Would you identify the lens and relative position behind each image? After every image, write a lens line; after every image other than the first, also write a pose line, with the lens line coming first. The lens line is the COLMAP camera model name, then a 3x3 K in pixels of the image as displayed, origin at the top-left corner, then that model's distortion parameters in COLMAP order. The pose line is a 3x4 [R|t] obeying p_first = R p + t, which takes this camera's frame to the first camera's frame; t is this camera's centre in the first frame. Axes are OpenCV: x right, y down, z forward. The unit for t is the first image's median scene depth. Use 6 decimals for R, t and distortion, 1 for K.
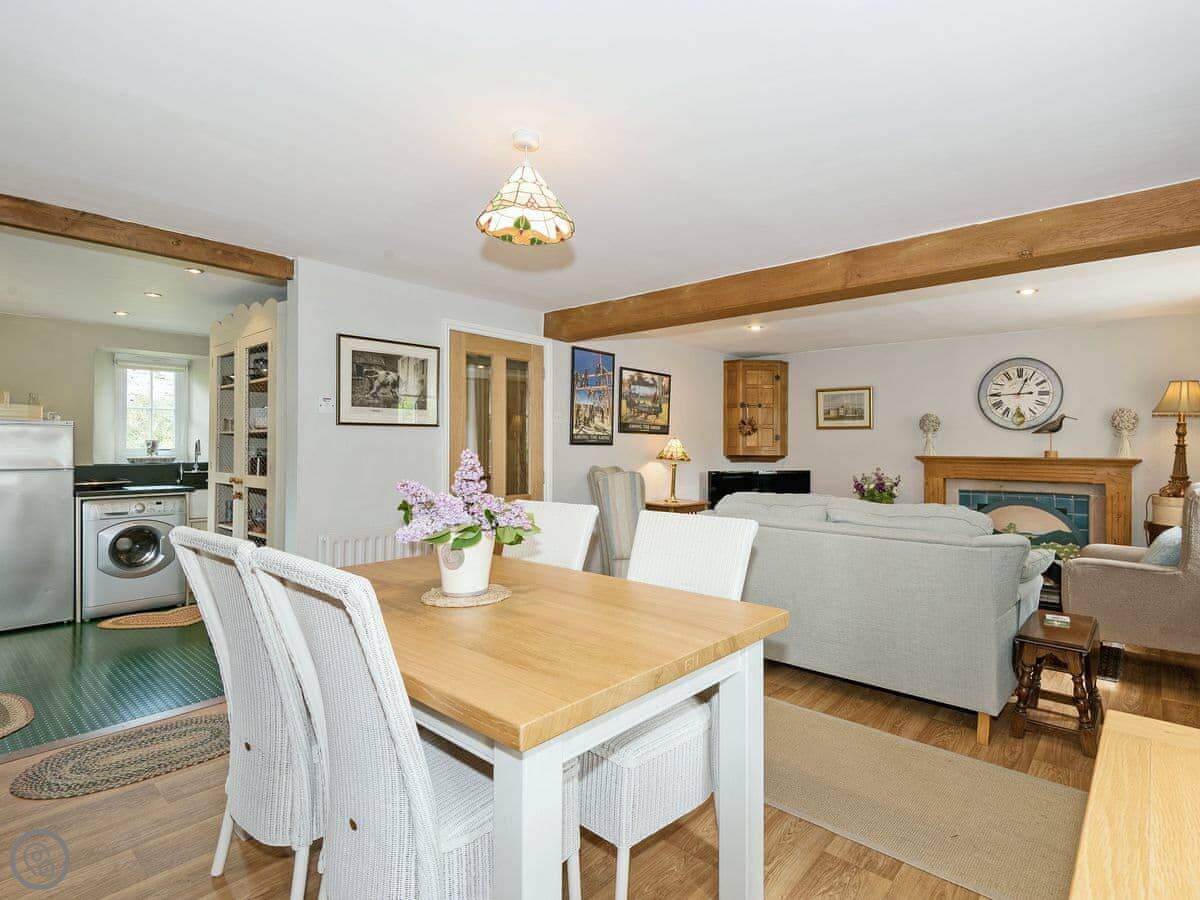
lens RADIAL K [[564.4, 0, 640.5], [0, 564.4, 450.4], [0, 0, 1]] dist [-0.011152, -0.000796]
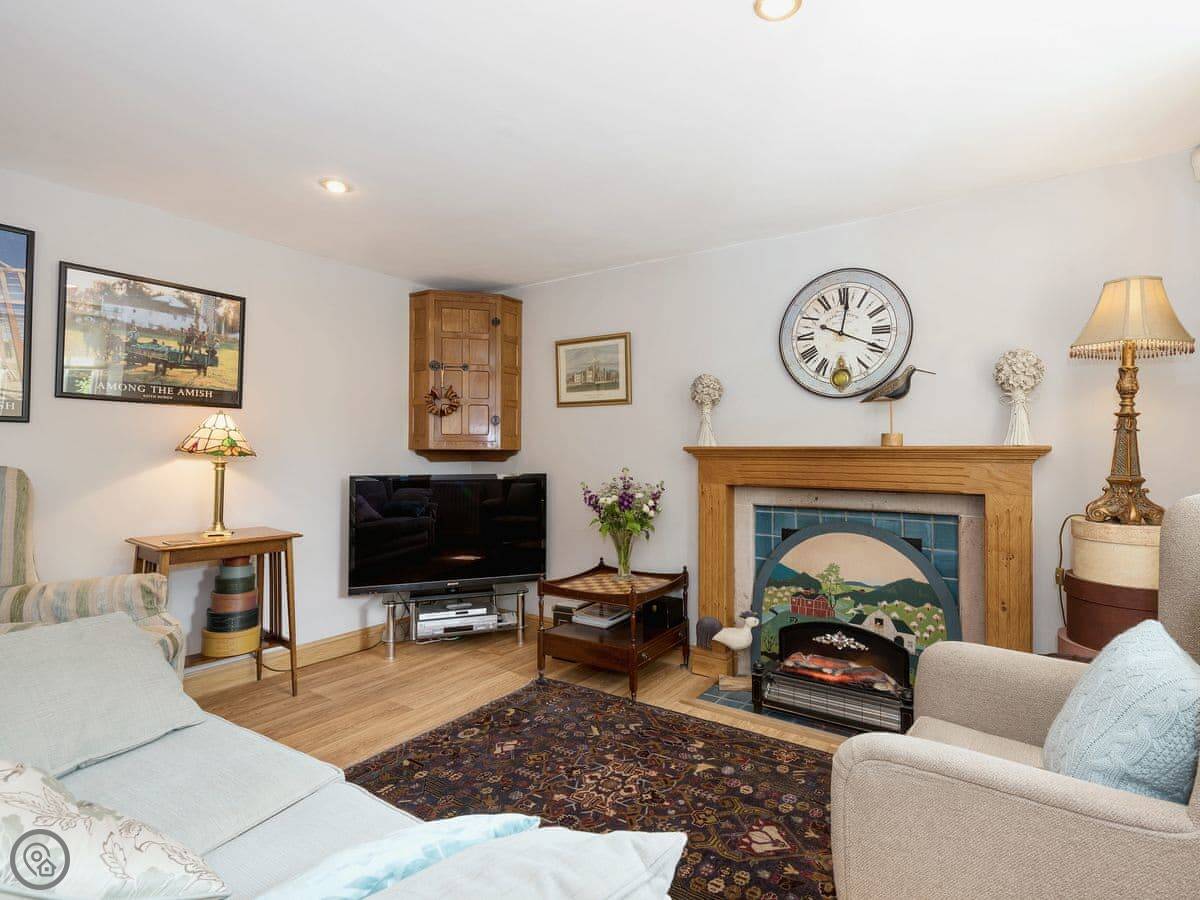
lens RADIAL K [[632.1, 0, 600.0], [0, 632.1, 450.0], [0, 0, 1]] dist [0.031055, -0.000852]
pose [[0.993469, -0.002165, 0.114078, 0.355885], [0.002946, 0.999973, -0.006684, 0.018816], [-0.114060, 0.006976, 0.993449, 0.392027]]
